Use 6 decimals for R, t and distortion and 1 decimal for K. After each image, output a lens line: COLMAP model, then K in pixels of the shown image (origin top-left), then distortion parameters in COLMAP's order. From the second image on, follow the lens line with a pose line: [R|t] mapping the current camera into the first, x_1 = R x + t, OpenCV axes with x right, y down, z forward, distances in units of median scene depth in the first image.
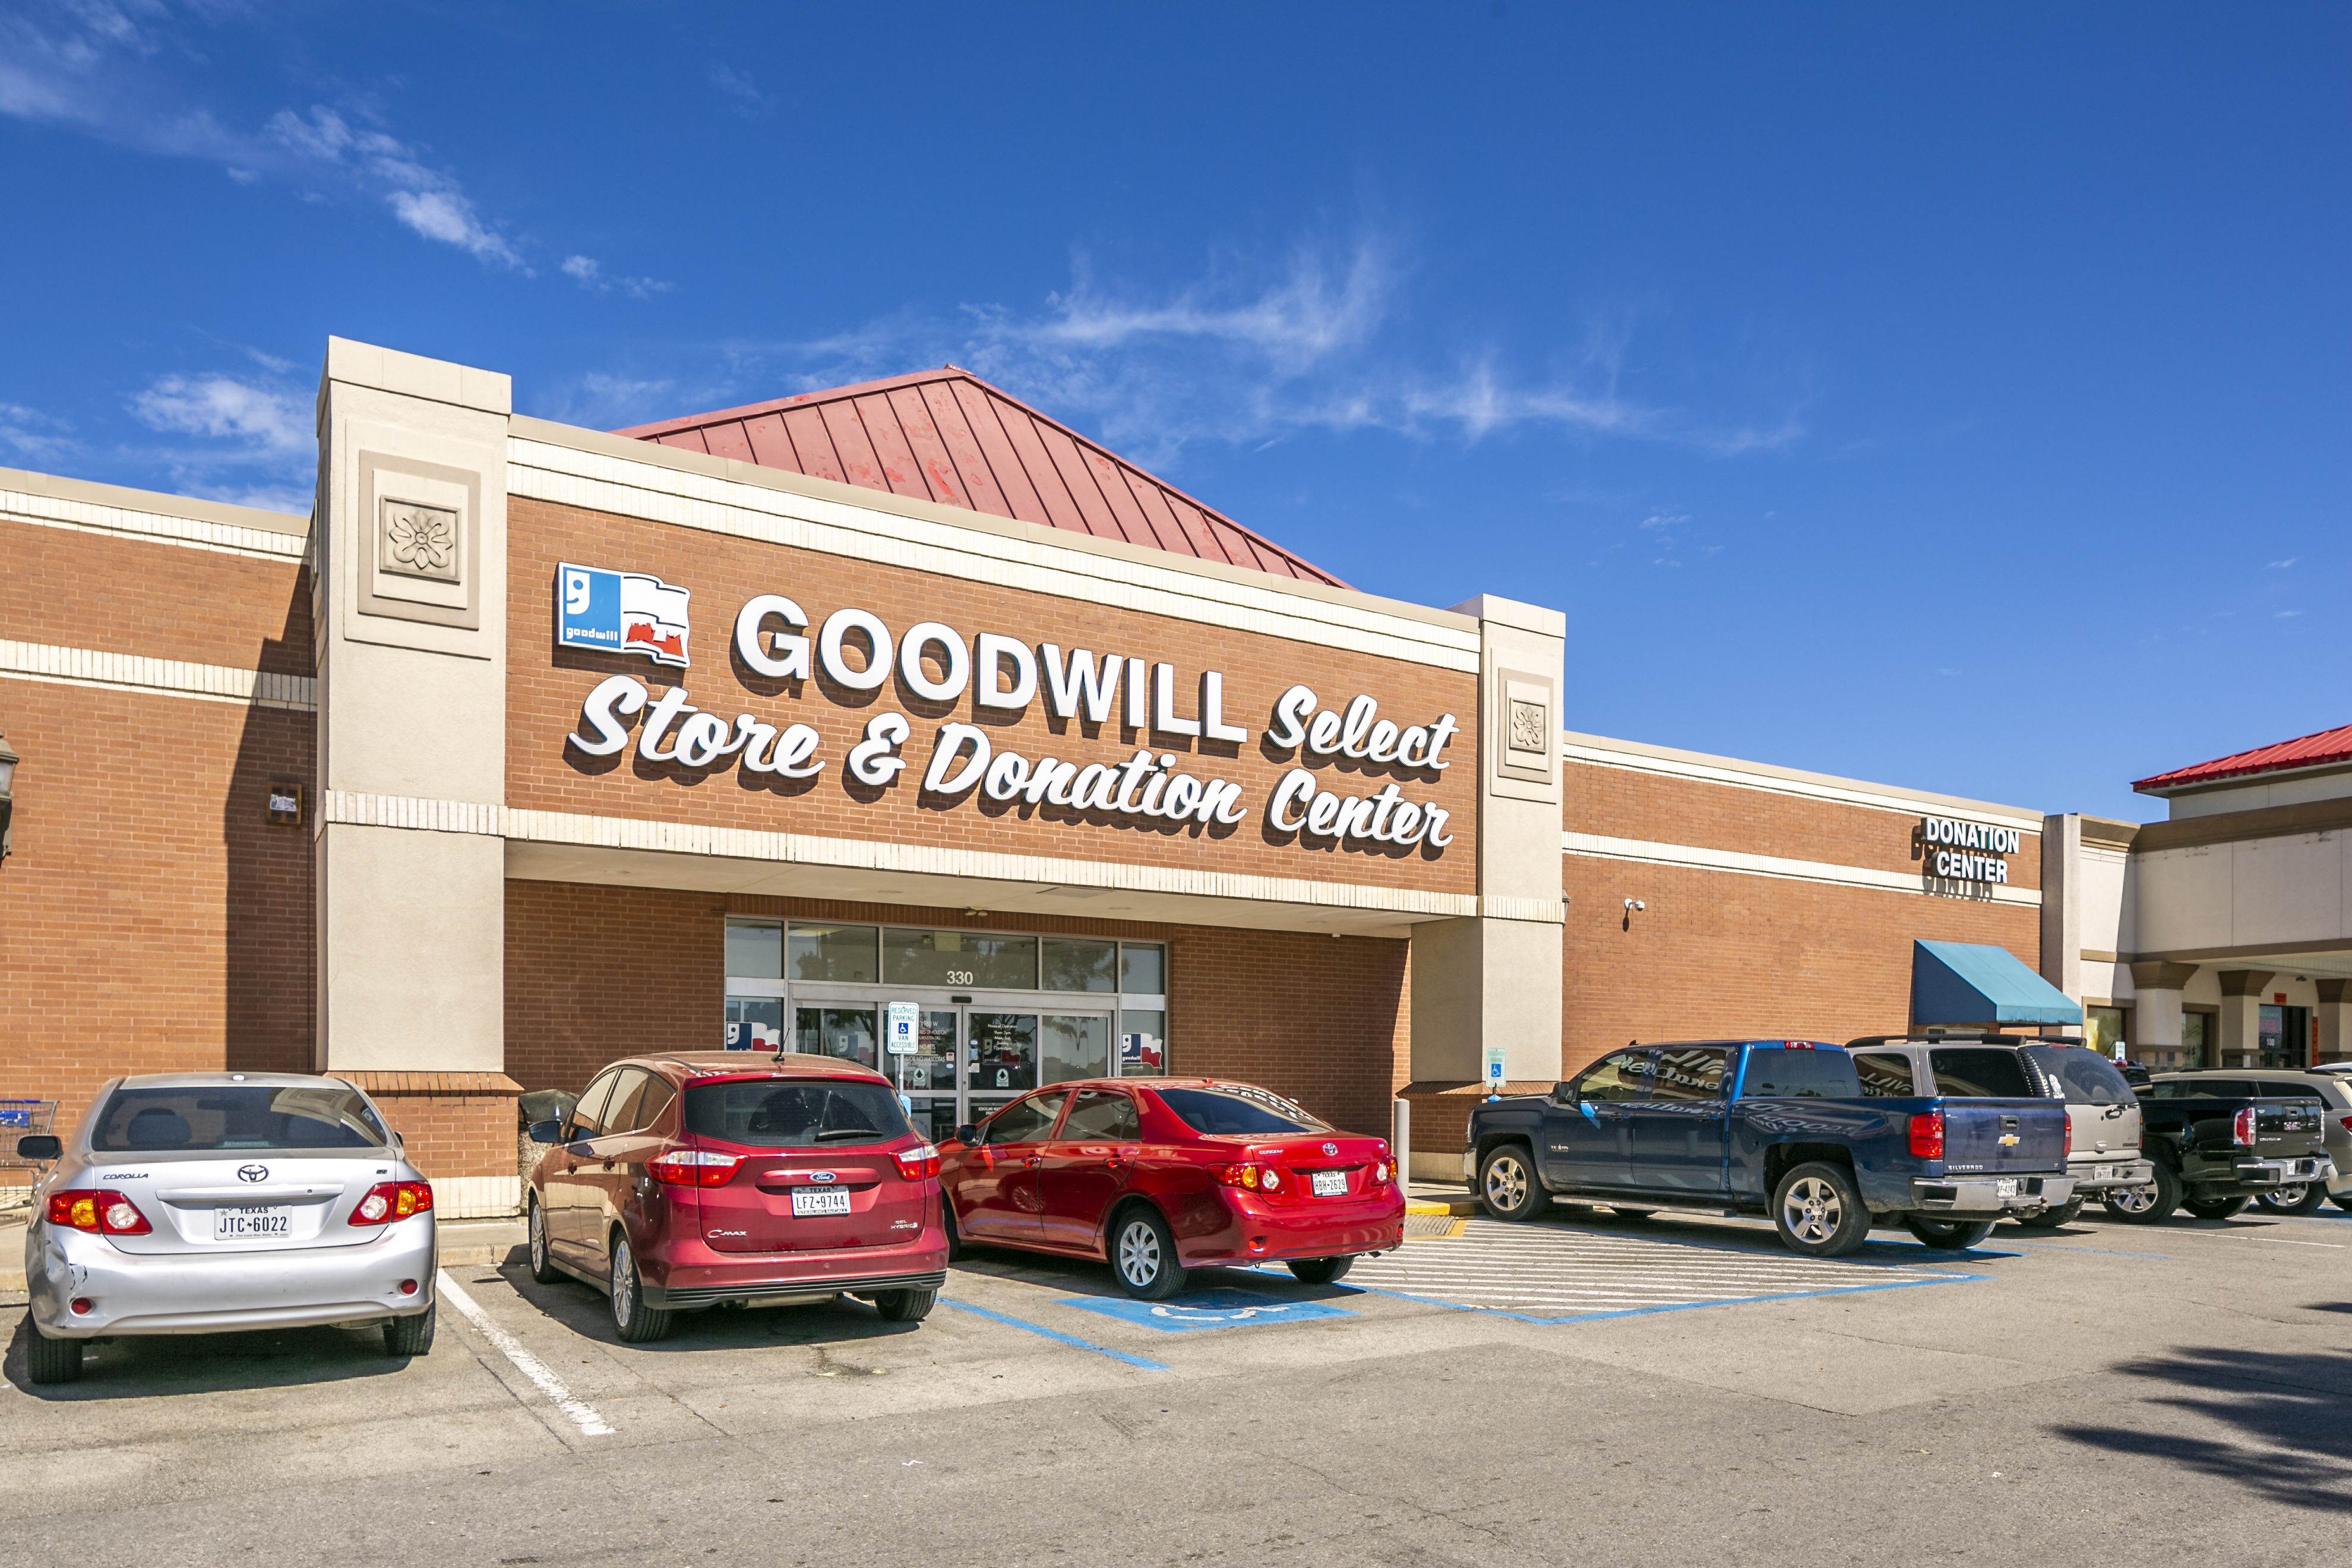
lens RADIAL K [[1570.0, 0, 1176.0], [0, 1570.0, 784.0], [0, 0, 1]] dist [0.001330, 0.000550]
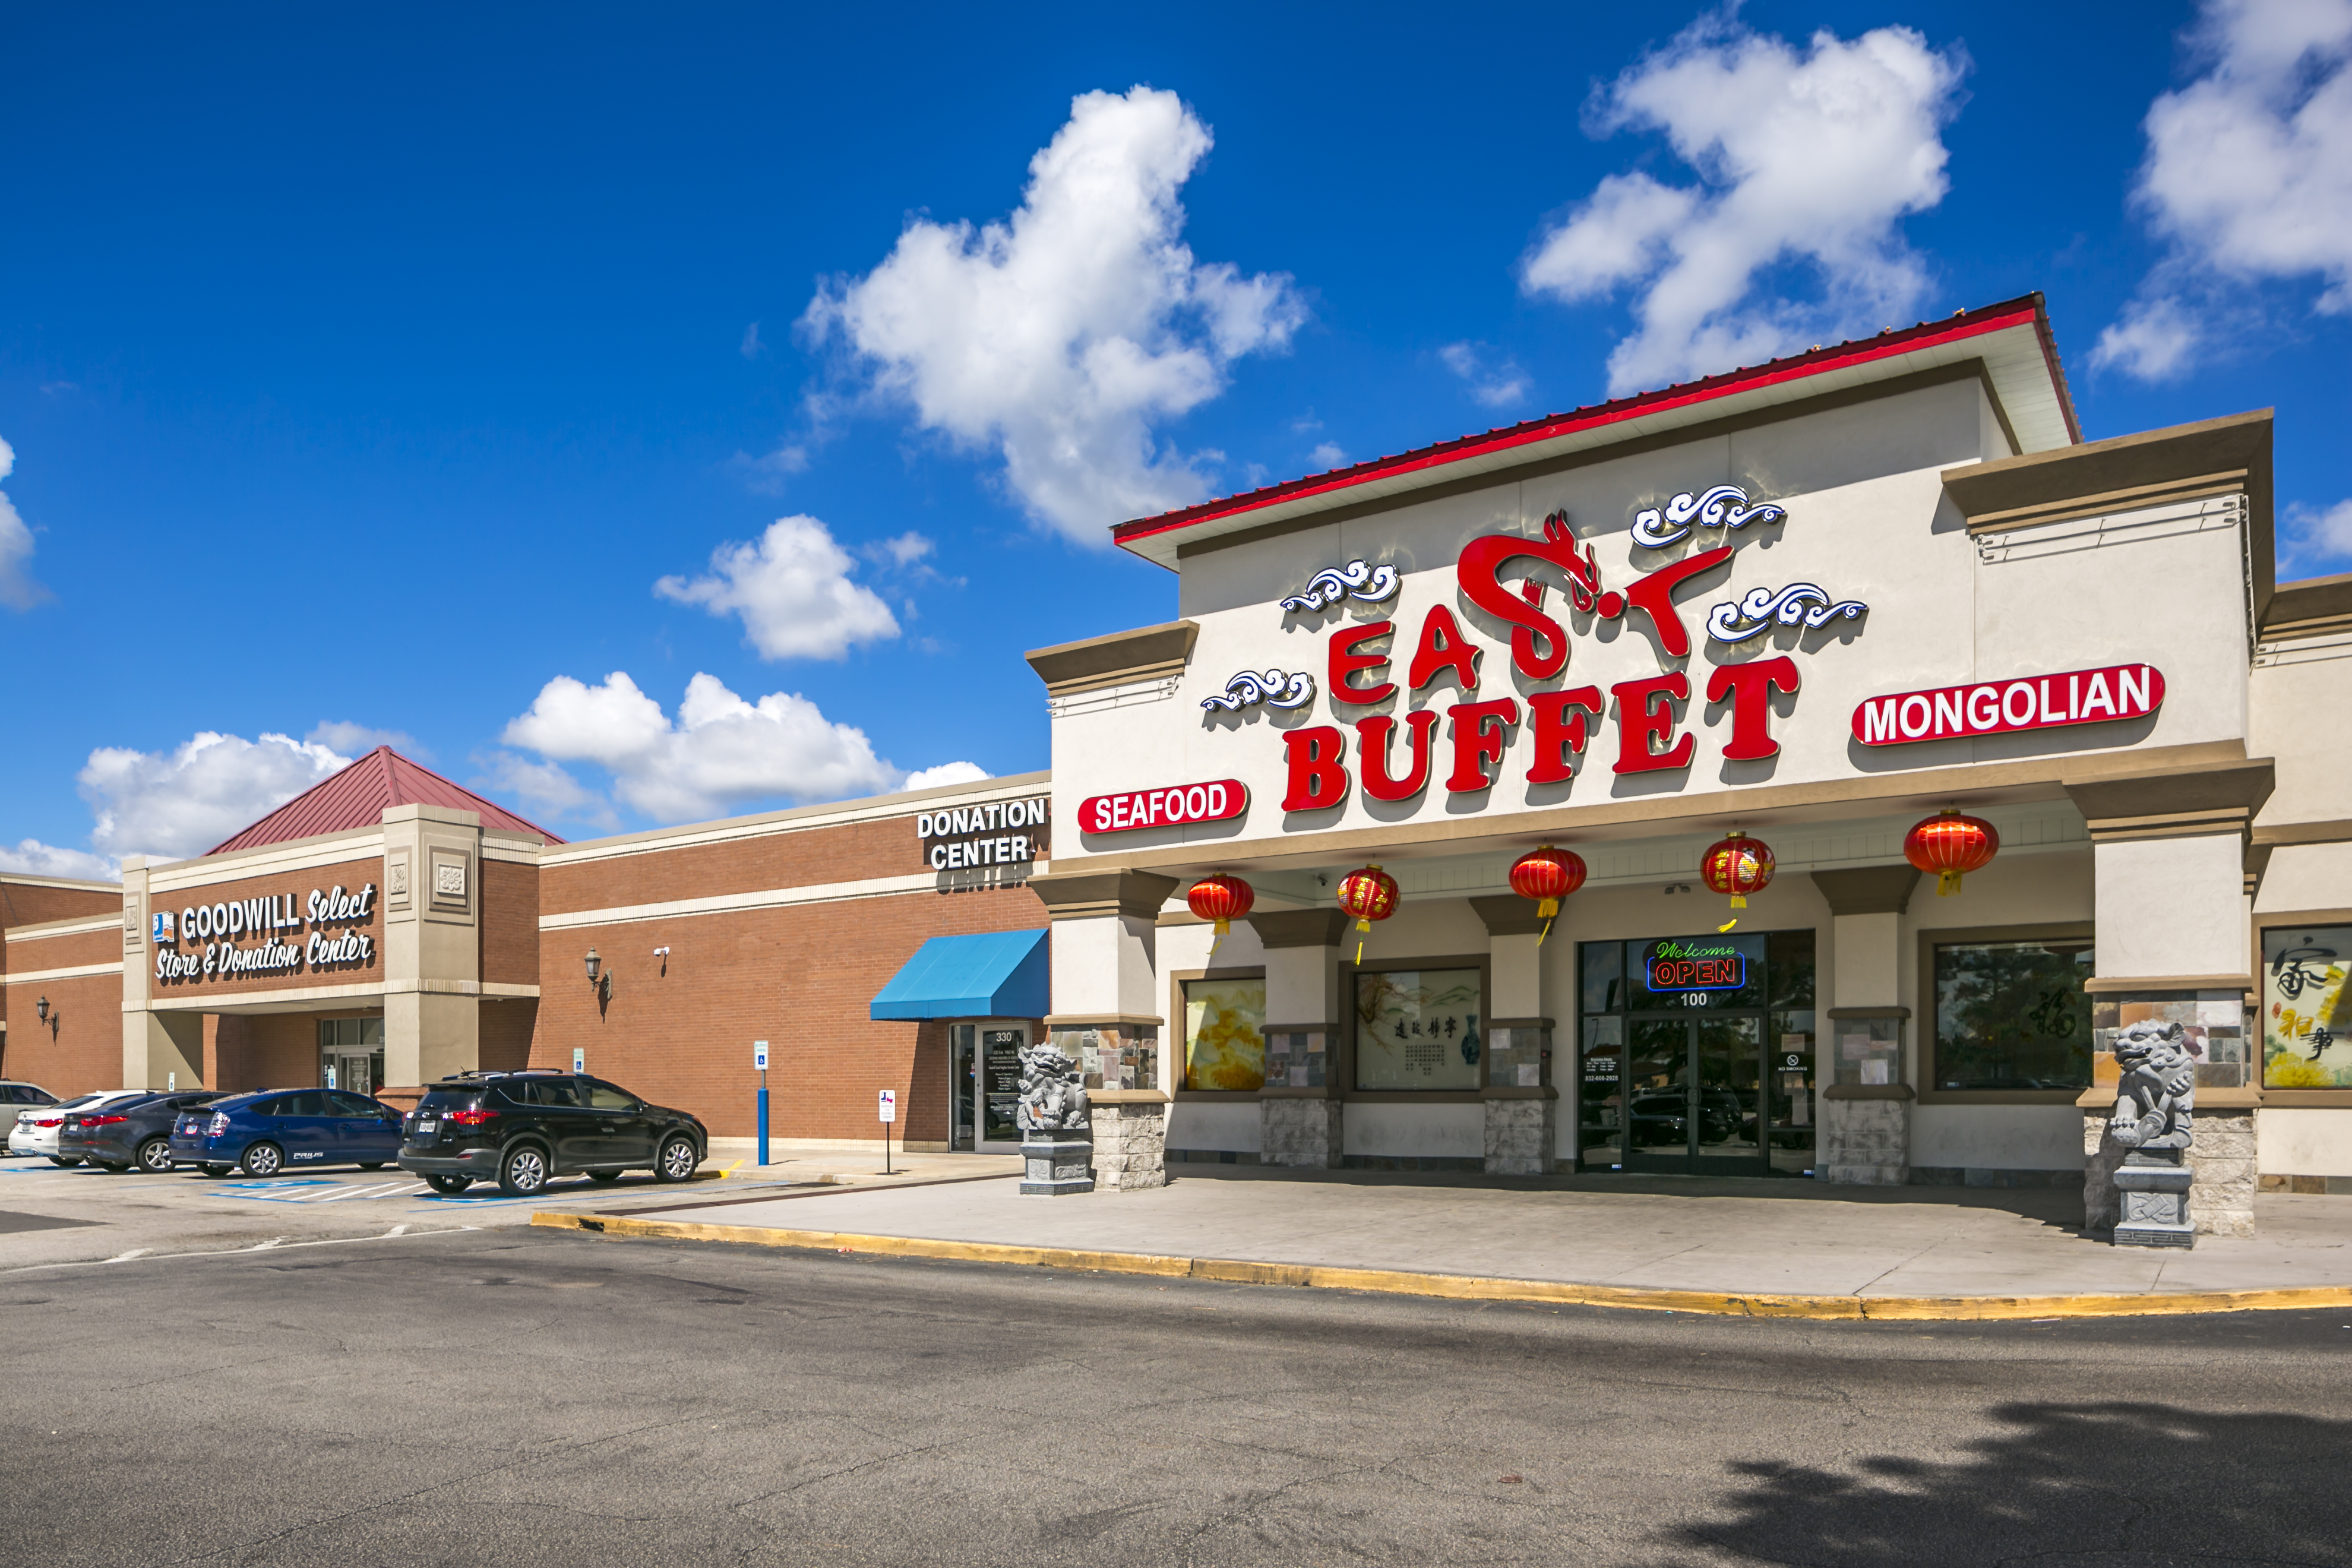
lens RADIAL K [[1570.0, 0, 1176.0], [0, 1570.0, 784.0], [0, 0, 1]] dist [0.001330, 0.000550]
pose [[0.393852, -0.181082, -0.901160, 1.544226], [0.183365, 0.976175, -0.116017, 0.157478], [0.900699, -0.119547, 0.417672, 0.777401]]
